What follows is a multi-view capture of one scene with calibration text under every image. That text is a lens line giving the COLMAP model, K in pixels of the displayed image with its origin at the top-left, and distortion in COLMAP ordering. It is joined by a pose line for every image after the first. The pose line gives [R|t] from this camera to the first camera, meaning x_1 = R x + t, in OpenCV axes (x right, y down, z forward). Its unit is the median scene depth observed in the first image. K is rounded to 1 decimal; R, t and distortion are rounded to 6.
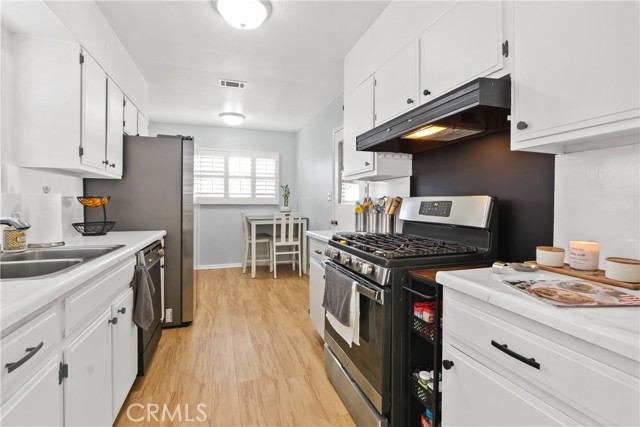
lens RADIAL K [[299.0, 0, 320.2], [0, 299.0, 205.1], [0, 0, 1]] dist [-0.008721, 0.000276]
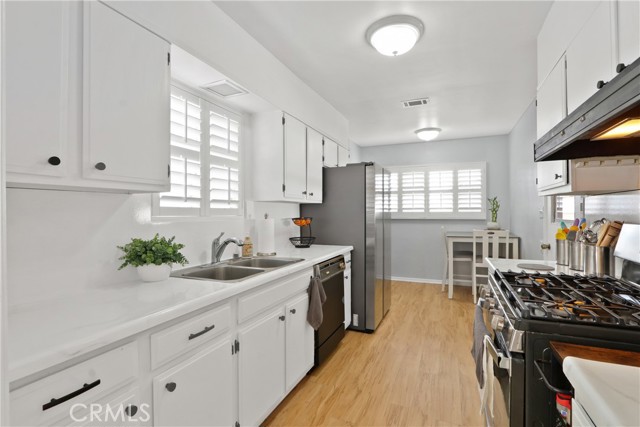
lens RADIAL K [[296.5, 0, 325.5], [0, 296.5, 212.8], [0, 0, 1]] dist [-0.011557, 0.000321]
pose [[0.751223, -0.007472, -0.660007, 0.097651], [0.003826, 0.999968, -0.006966, -0.021588], [0.660038, 0.002708, 0.751227, 0.037741]]
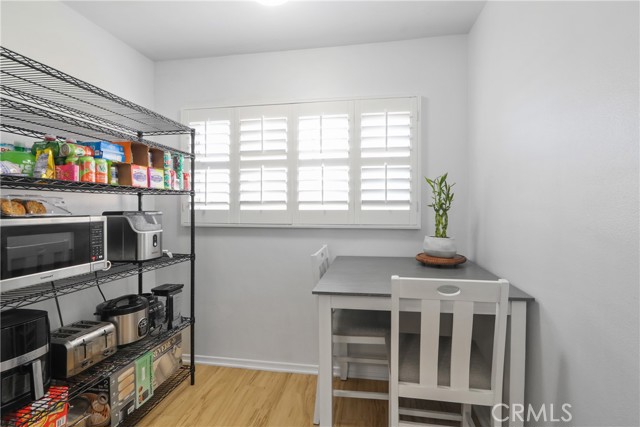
lens RADIAL K [[305.4, 0, 323.4], [0, 305.4, 207.1], [0, 0, 1]] dist [-0.004307, 0.000091]
pose [[0.884044, -0.003890, -0.467387, -0.081107], [-0.000834, 0.999951, -0.009899, -0.031096], [0.467402, 0.009141, 0.883997, 0.728568]]
